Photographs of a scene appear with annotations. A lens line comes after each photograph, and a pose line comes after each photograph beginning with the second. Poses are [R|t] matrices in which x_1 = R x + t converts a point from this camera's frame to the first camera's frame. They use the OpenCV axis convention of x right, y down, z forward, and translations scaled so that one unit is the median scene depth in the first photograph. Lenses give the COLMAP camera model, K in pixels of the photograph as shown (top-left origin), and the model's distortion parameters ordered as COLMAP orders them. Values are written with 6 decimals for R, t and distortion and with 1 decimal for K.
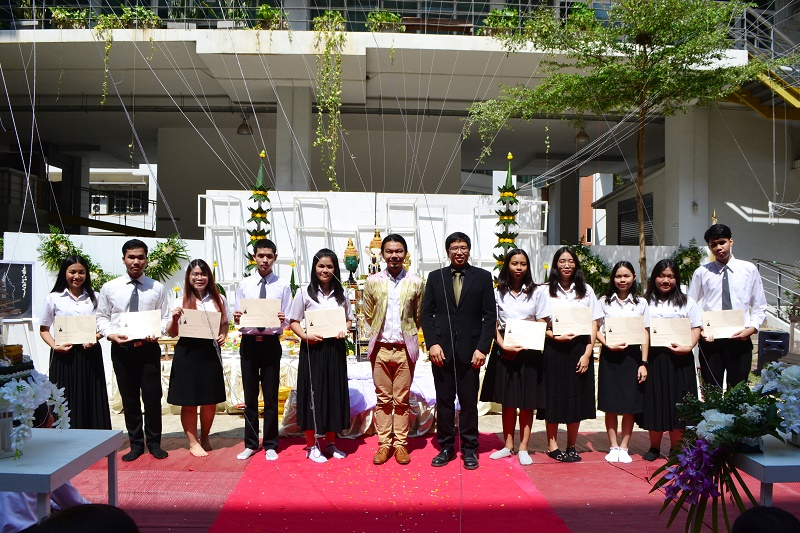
lens RADIAL K [[615.4, 0, 400.0], [0, 615.4, 266.5], [0, 0, 1]] dist [-0.069220, -0.001465]
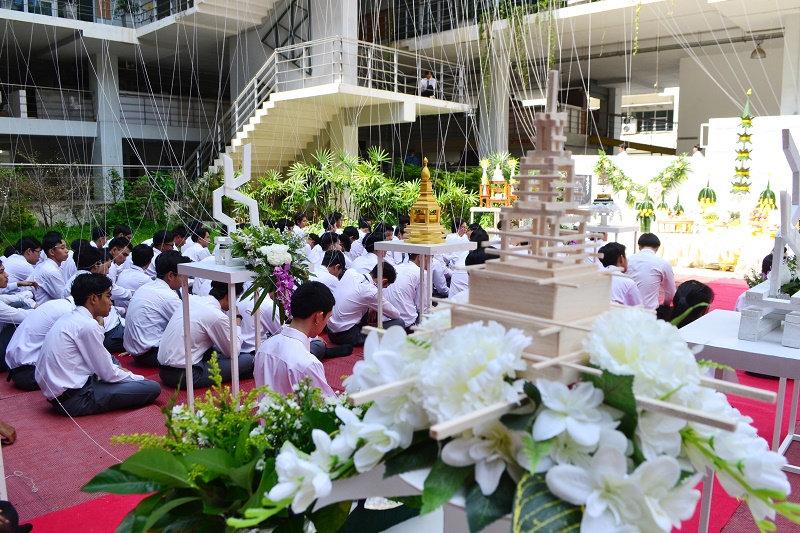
lens RADIAL K [[615.4, 0, 400.0], [0, 615.4, 266.5], [0, 0, 1]] dist [-0.069220, -0.001465]
pose [[0.686535, 0.093112, -0.721110, 0.088416], [0.006764, 0.990906, 0.134388, 0.005462], [0.727065, -0.097140, 0.679662, -0.185903]]
